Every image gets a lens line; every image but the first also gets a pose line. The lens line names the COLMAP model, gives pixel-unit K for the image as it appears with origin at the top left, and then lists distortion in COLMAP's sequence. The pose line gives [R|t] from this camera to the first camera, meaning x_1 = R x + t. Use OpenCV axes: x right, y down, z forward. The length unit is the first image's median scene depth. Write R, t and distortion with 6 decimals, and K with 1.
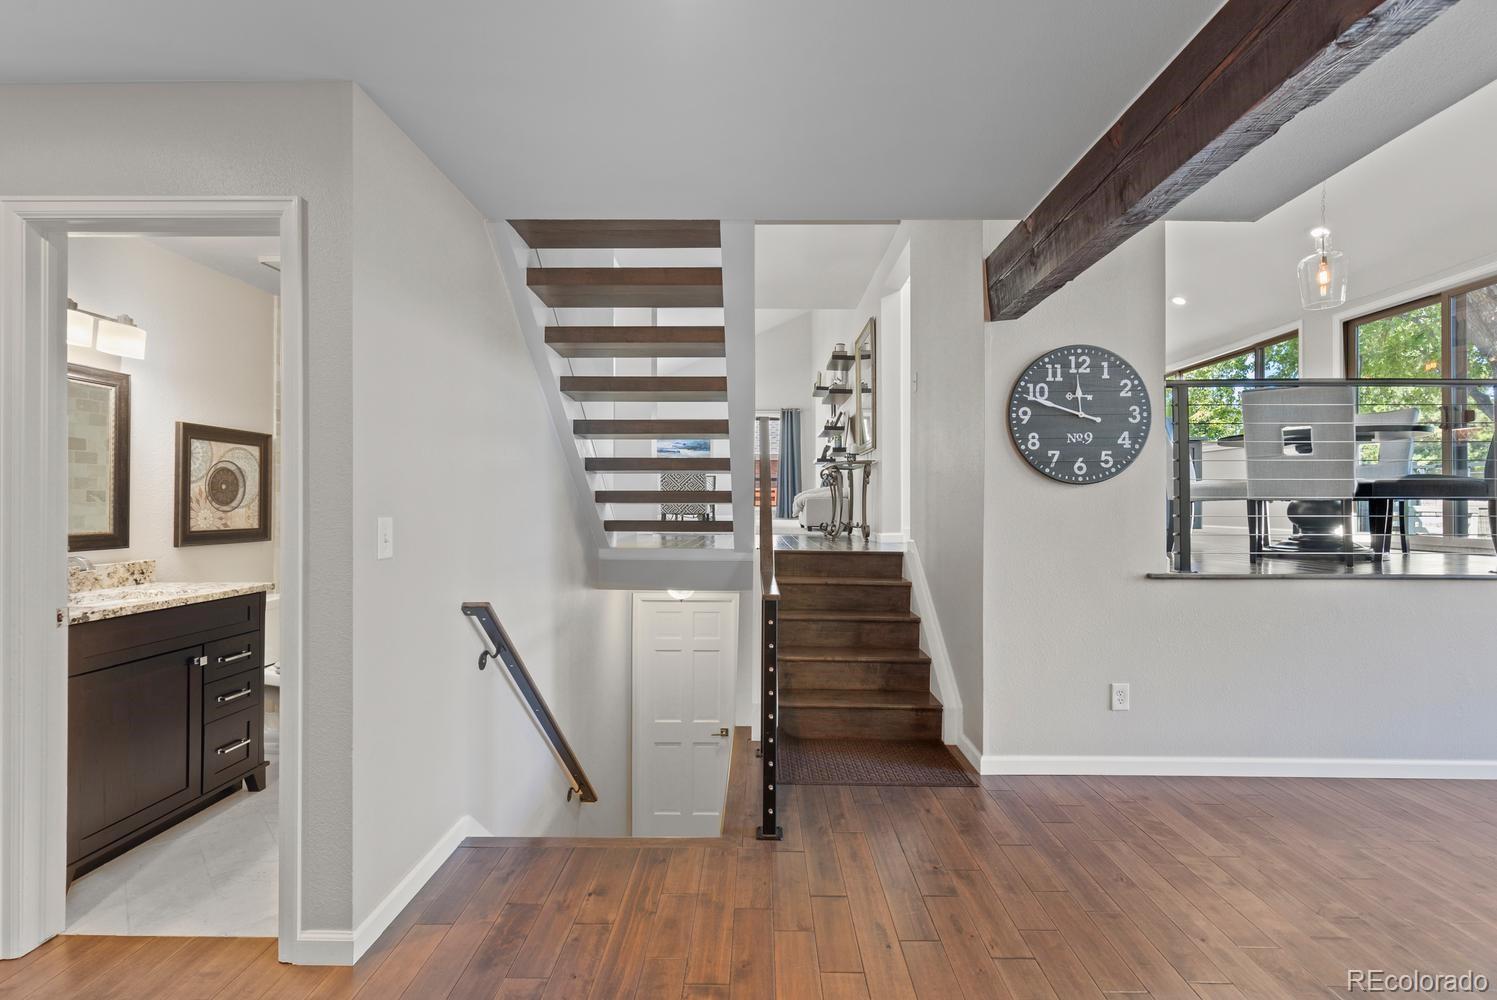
lens RADIAL K [[671.3, 0, 746.5], [0, 671.3, 507.5], [0, 0, 1]] dist [0.000823, 0.000246]
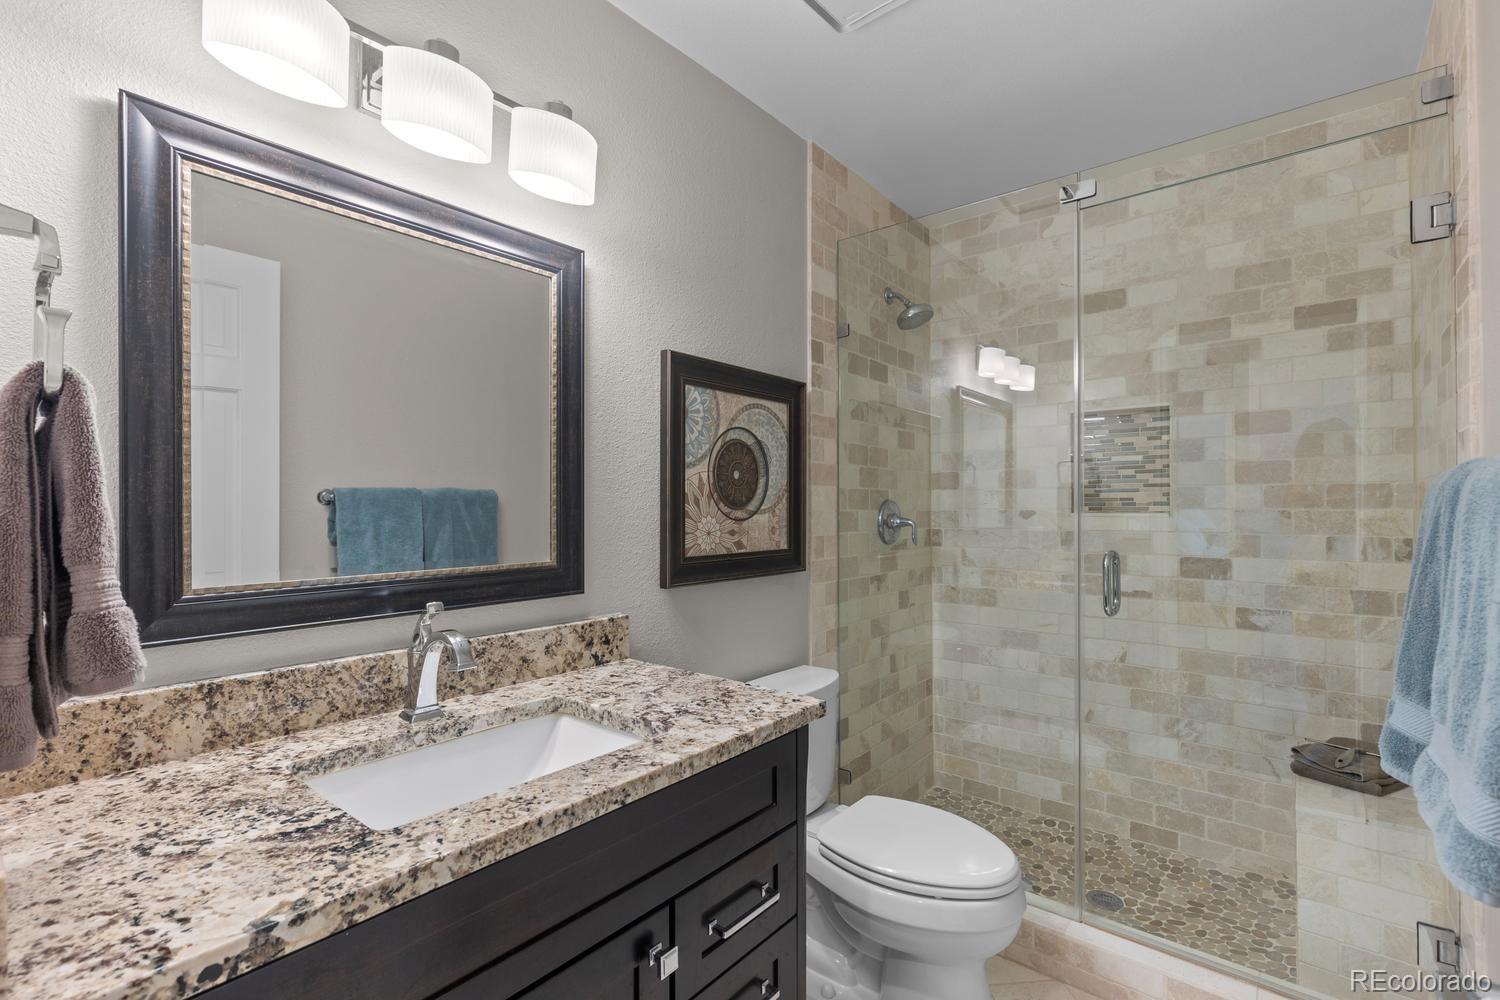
lens RADIAL K [[618.1, 0, 750.0], [0, 618.1, 500.0], [0, 0, 1]] dist [0.001221, 0.000182]
pose [[0.780653, -0.014229, -0.624802, -0.478444], [0.003965, 0.999833, -0.017816, -0.001458], [0.624952, 0.011431, 0.780580, 0.645450]]
